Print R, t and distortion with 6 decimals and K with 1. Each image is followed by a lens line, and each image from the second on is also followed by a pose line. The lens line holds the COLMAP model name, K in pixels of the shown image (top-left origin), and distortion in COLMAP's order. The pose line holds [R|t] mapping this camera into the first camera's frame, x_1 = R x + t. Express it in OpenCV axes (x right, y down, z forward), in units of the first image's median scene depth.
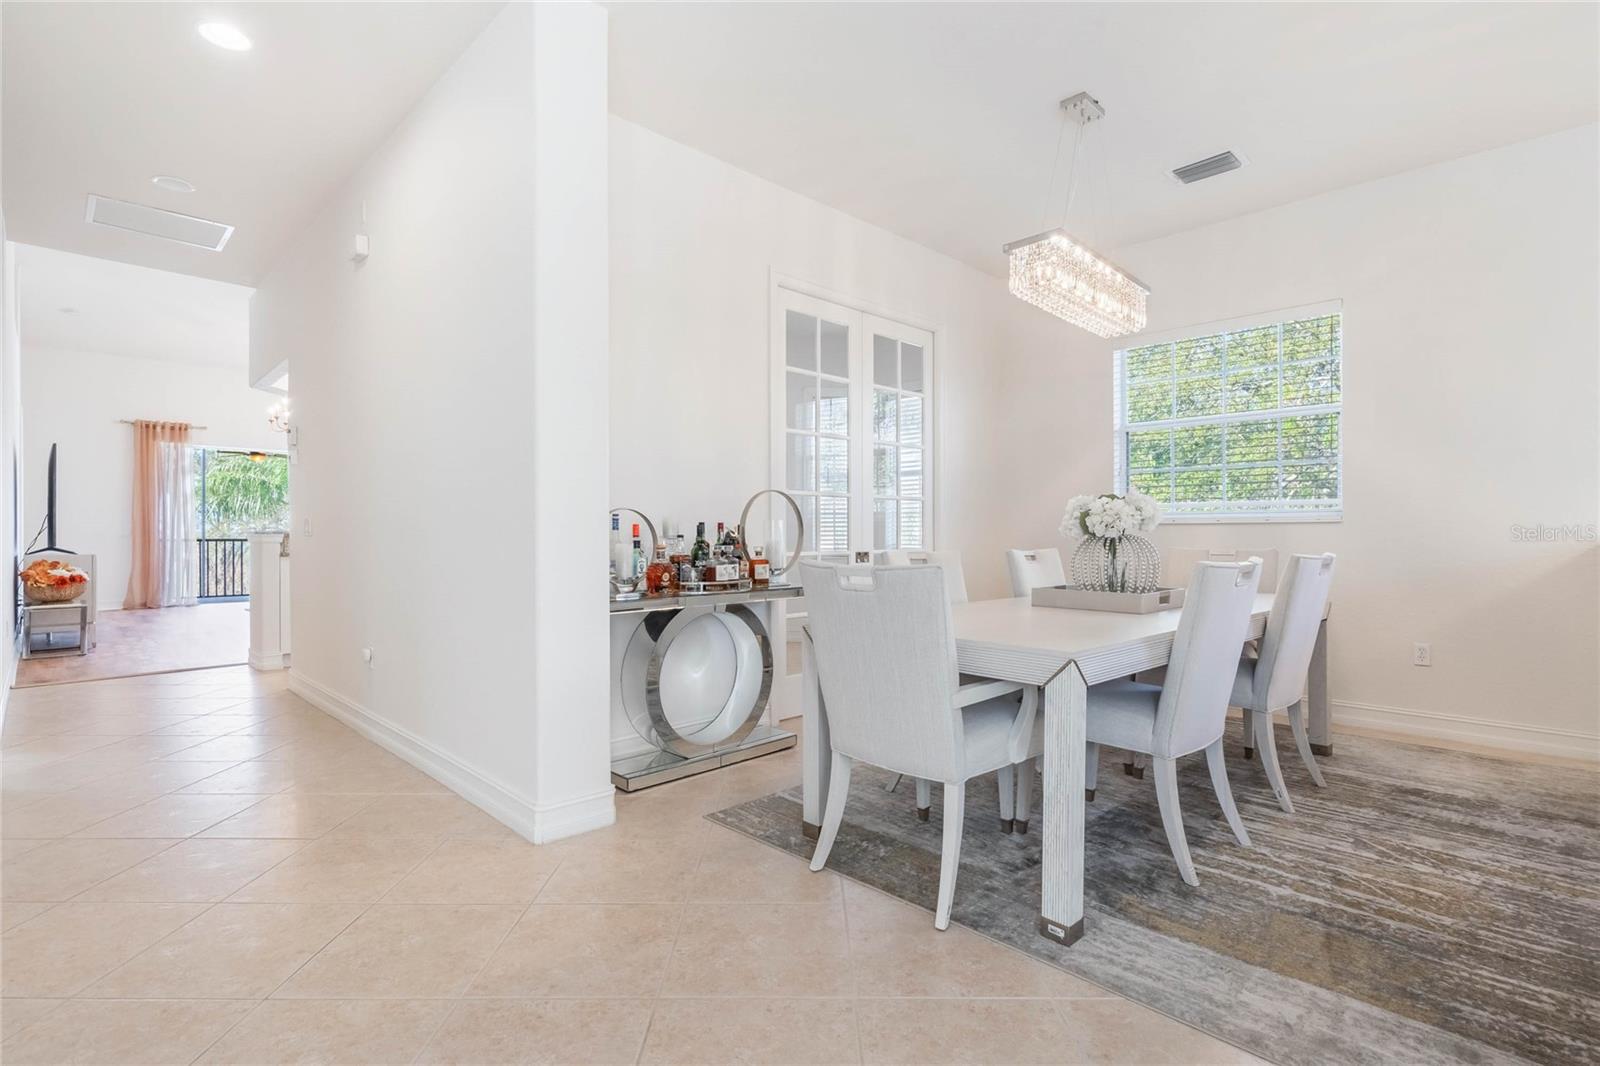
lens RADIAL K [[762.1, 0, 820.6], [0, 762.1, 534.3], [0, 0, 1]] dist [-0.006741, 0.001096]
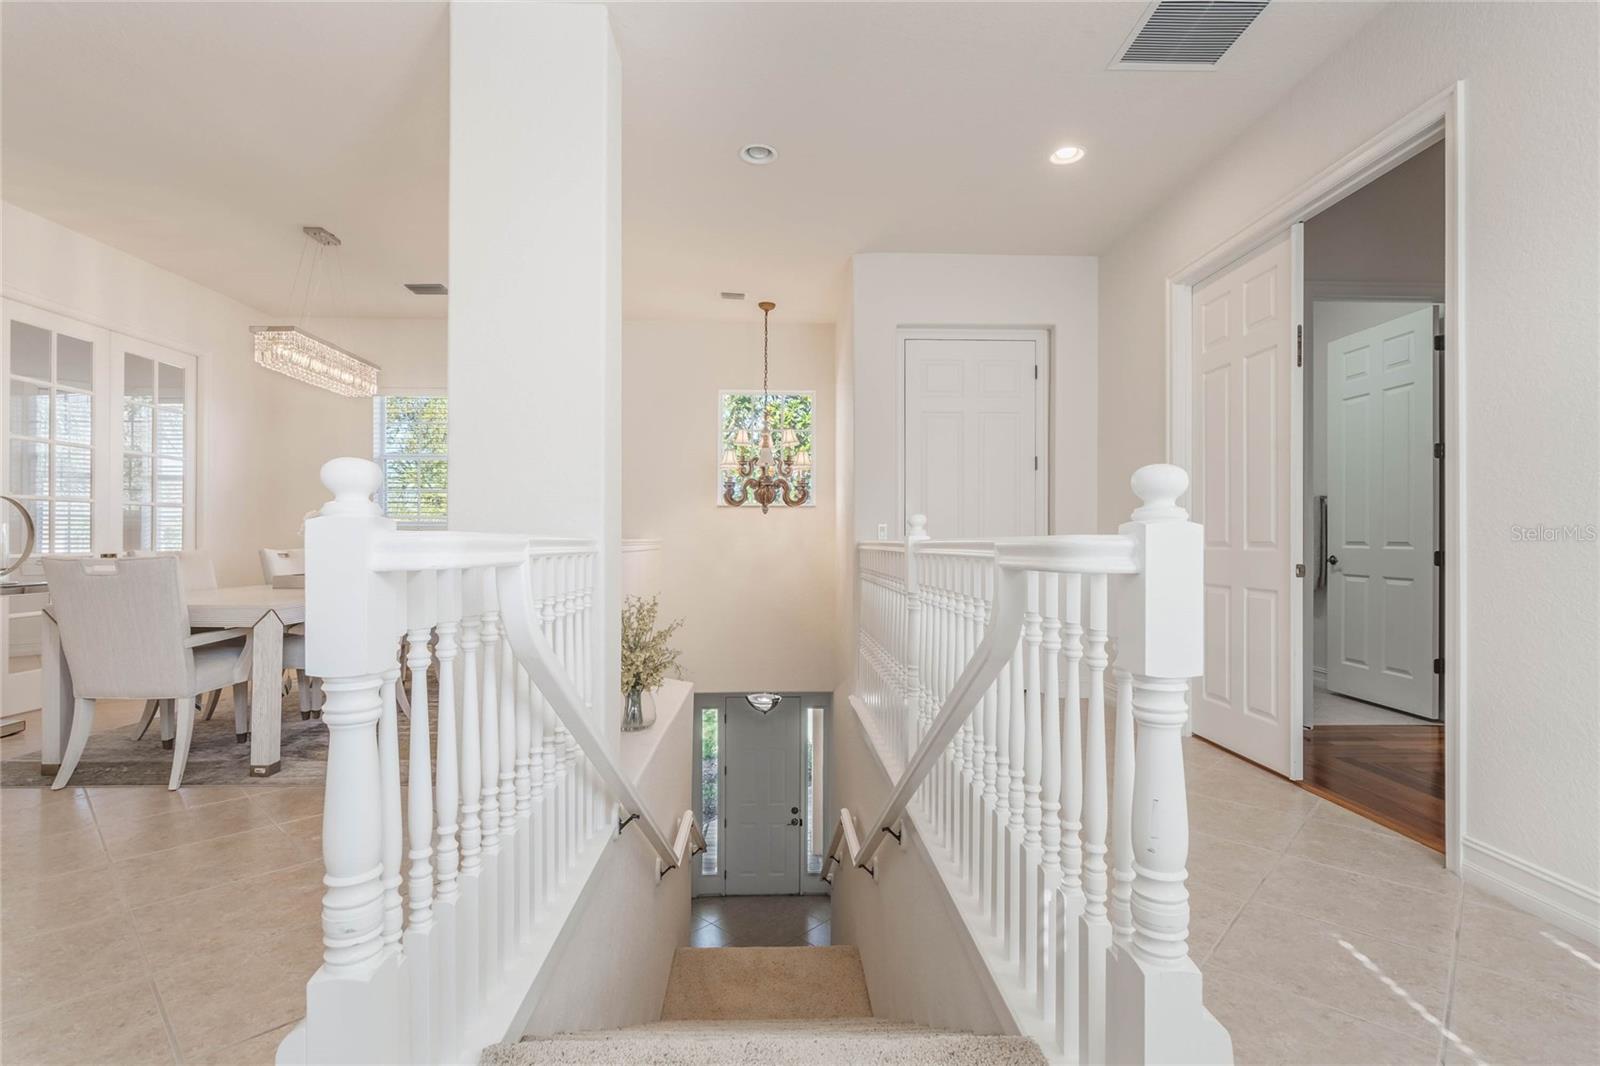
lens RADIAL K [[762.1, 0, 820.6], [0, 762.1, 534.3], [0, 0, 1]] dist [-0.006741, 0.001096]
pose [[0.693012, 0.005576, 0.720905, -0.030859], [-0.001793, 0.999980, -0.006011, 0.001099], [-0.720924, 0.002873, 0.693008, -0.699062]]
